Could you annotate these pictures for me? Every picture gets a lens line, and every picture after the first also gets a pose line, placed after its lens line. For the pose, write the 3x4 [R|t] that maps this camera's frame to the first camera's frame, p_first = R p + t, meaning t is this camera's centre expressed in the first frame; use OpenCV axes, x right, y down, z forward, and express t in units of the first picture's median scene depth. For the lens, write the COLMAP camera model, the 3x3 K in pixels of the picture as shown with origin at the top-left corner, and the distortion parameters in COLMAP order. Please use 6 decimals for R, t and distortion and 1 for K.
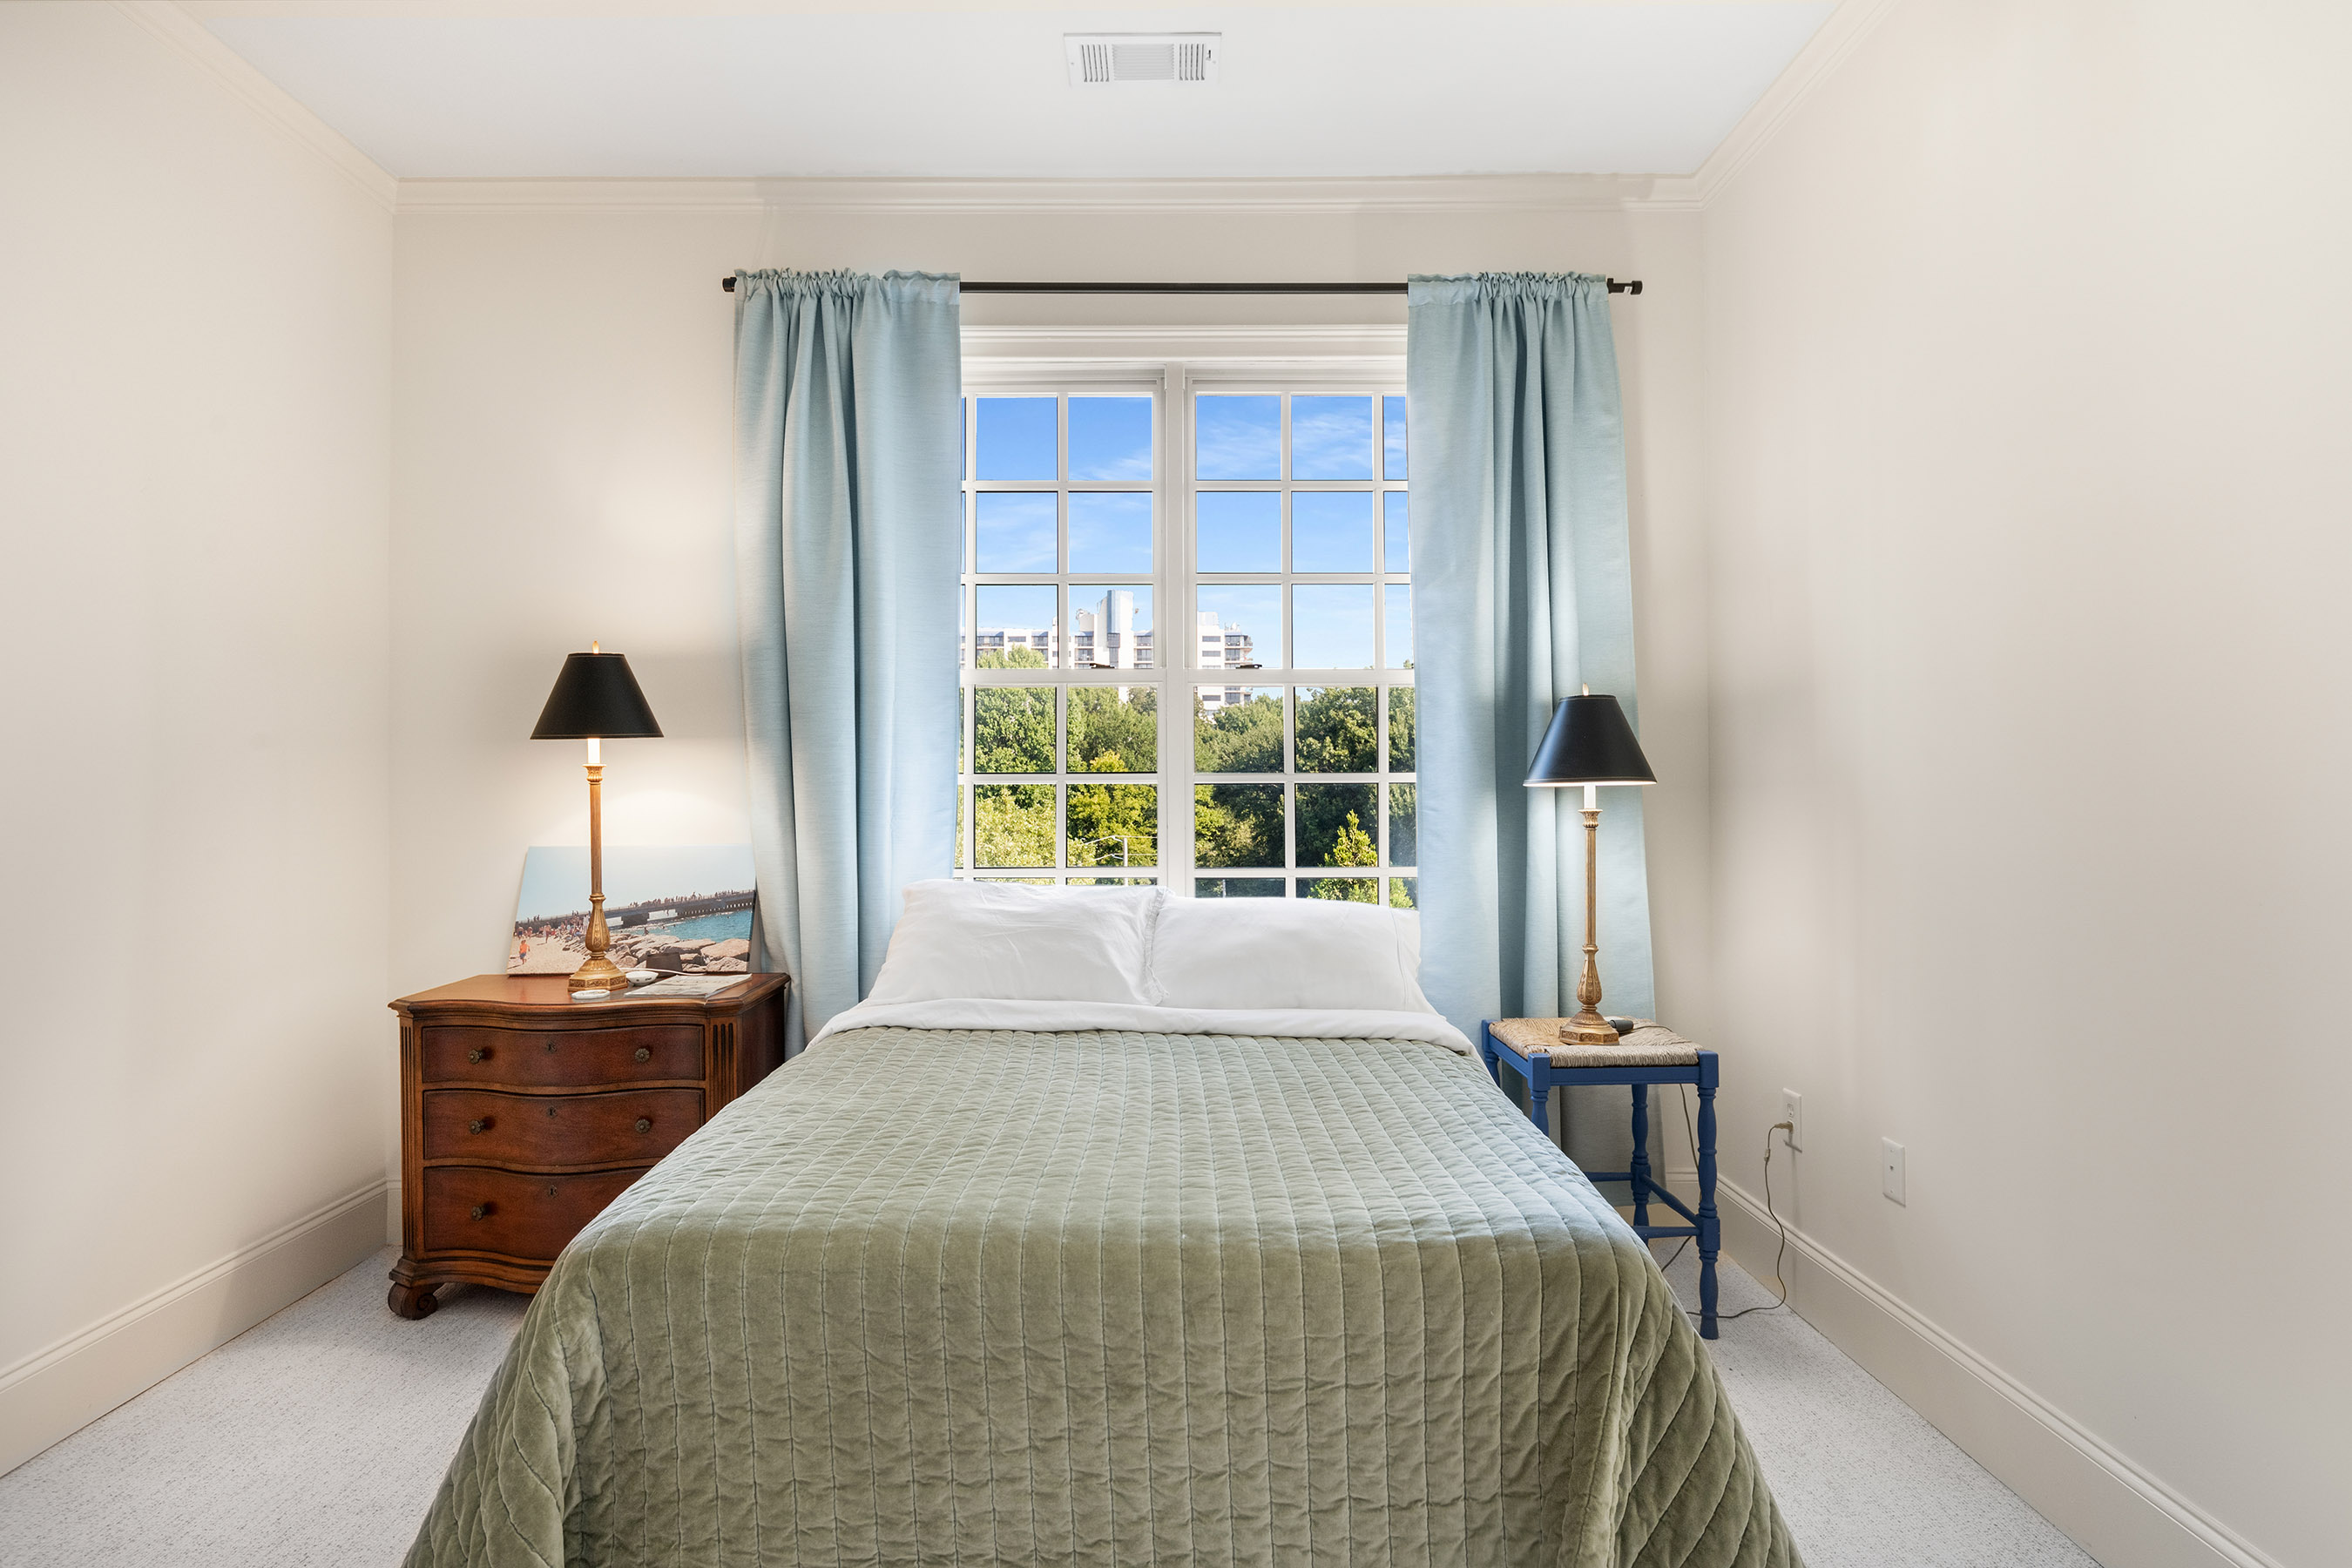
lens RADIAL K [[1248.2, 0, 1176.0], [0, 1248.2, 784.0], [0, 0, 1]] dist [0.000185, 0.000275]
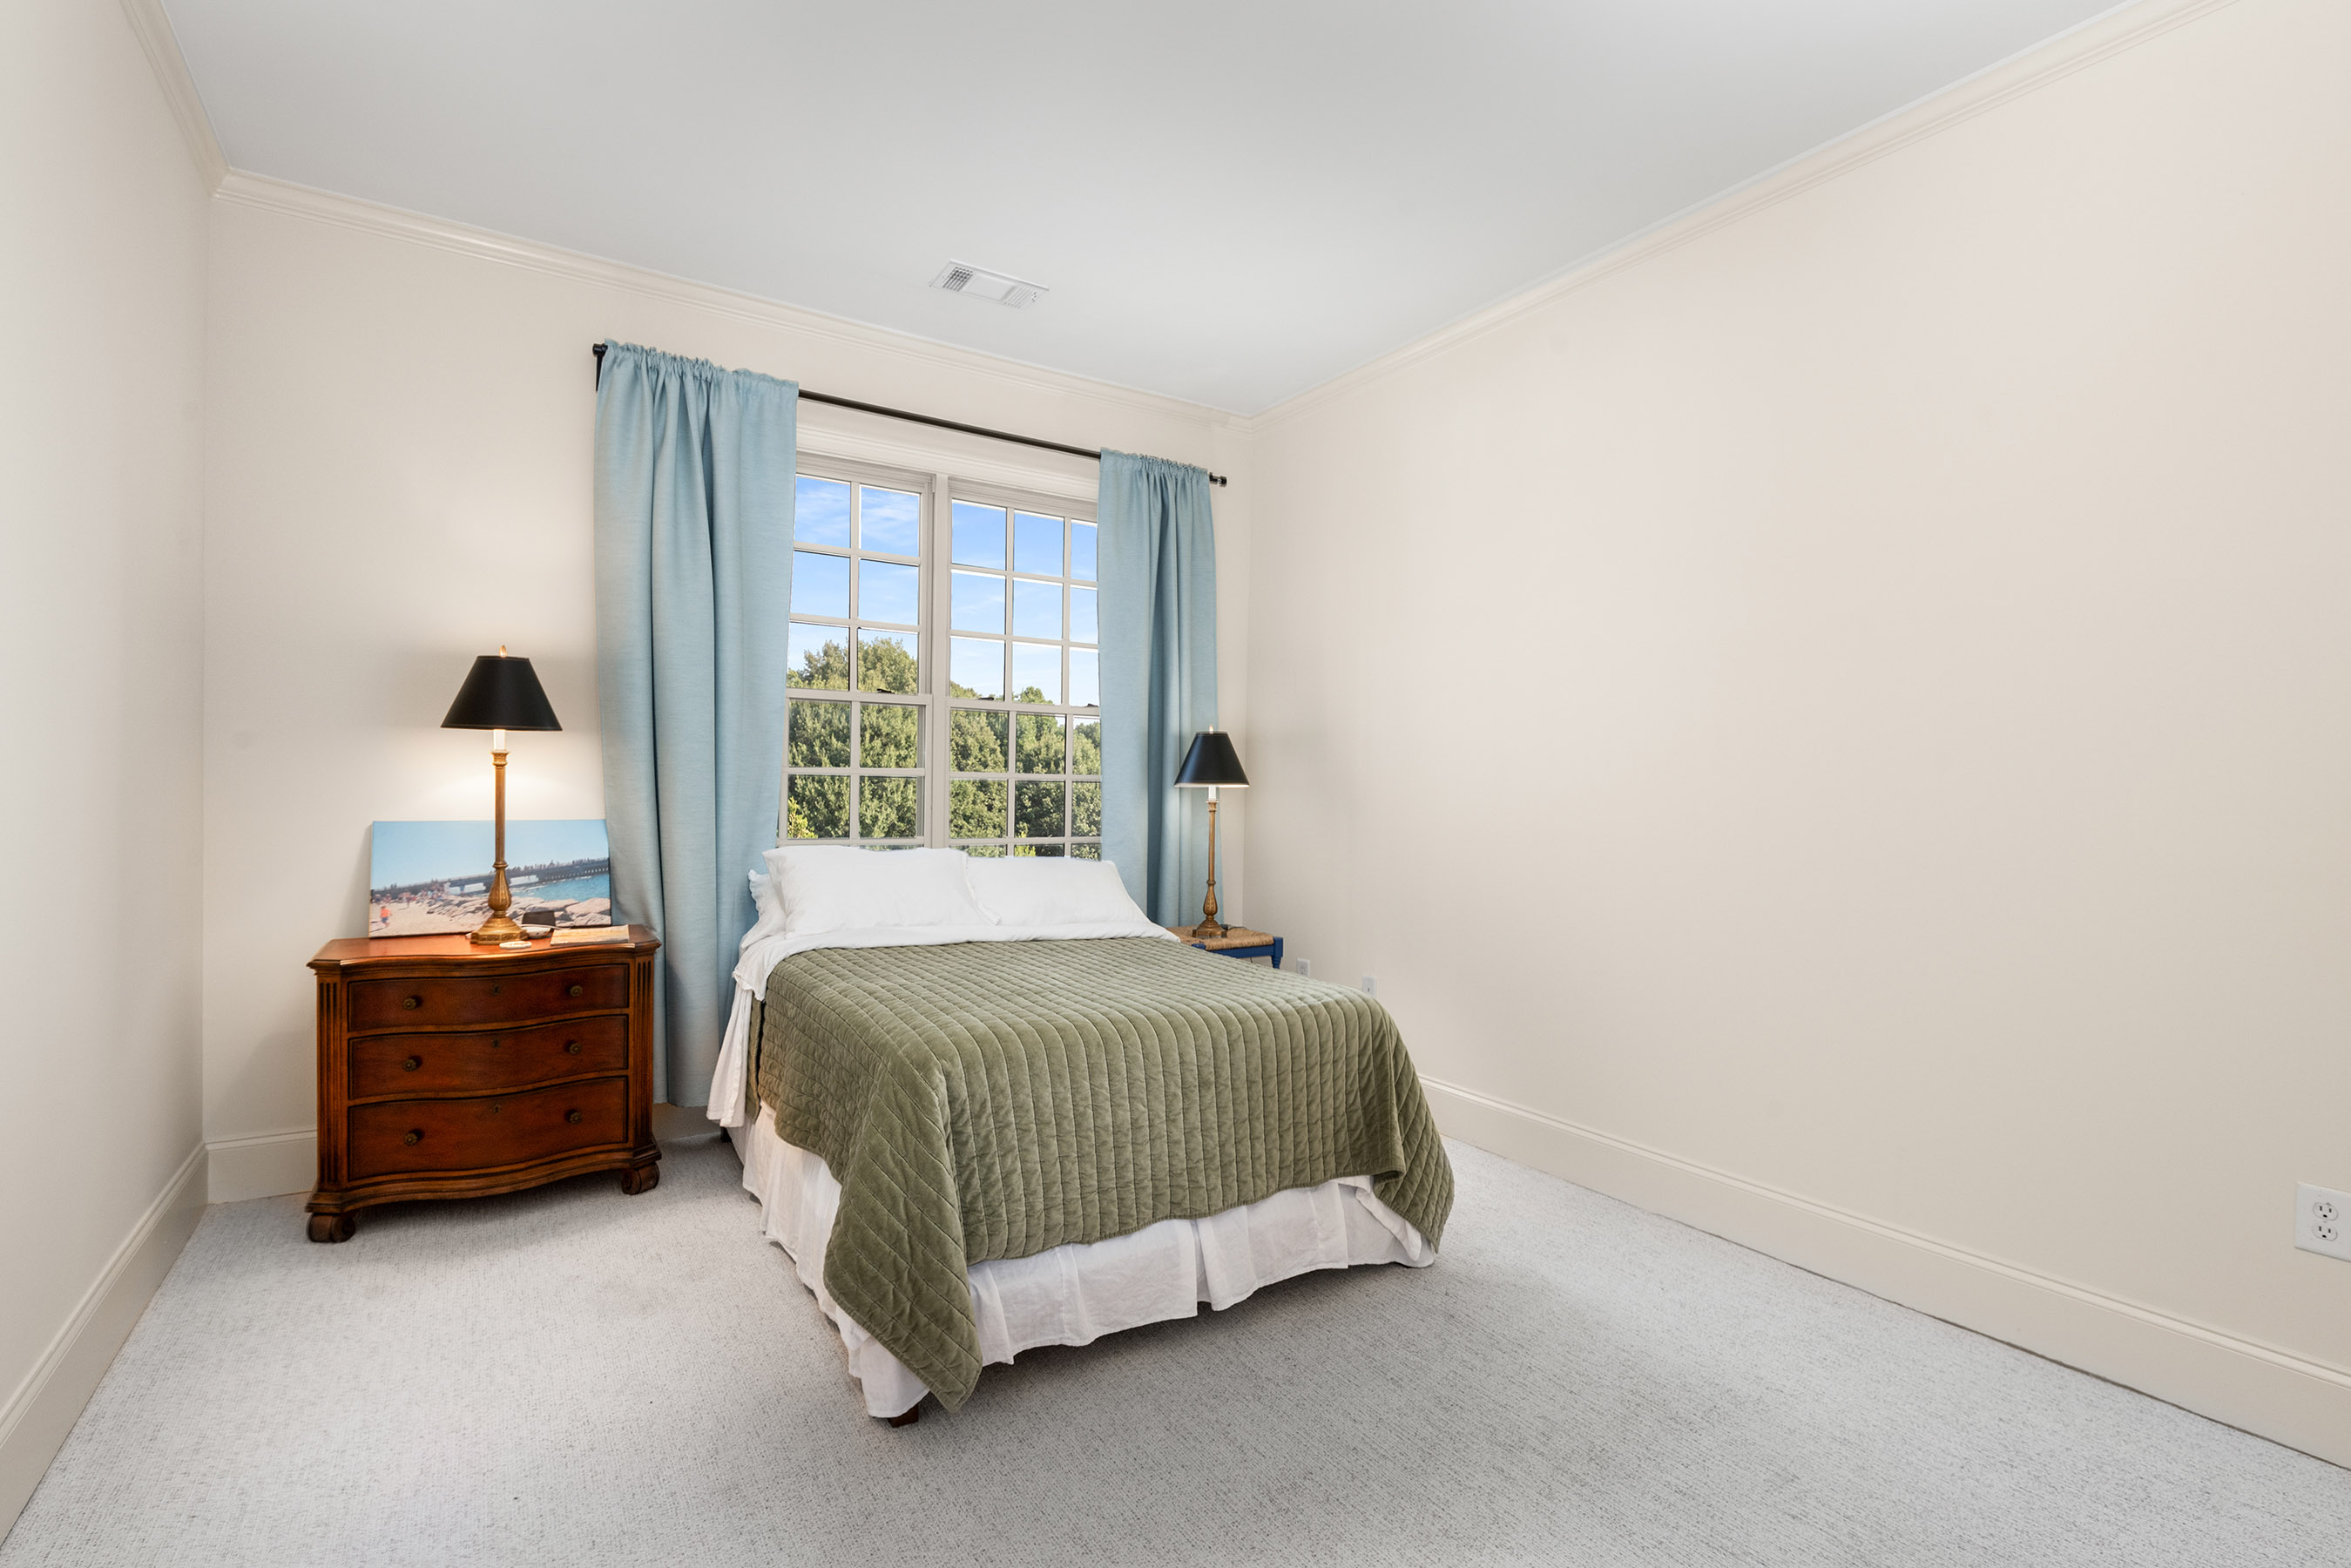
lens RADIAL K [[1110.0, 0, 1185.1], [0, 1110.0, 817.7], [0, 0, 1]] dist [-0.011736, -0.000809]
pose [[0.836201, 0.004742, 0.548402, -0.467442], [-0.026338, 0.999156, 0.031521, -0.002516], [-0.547790, -0.040802, 0.835620, -0.203244]]
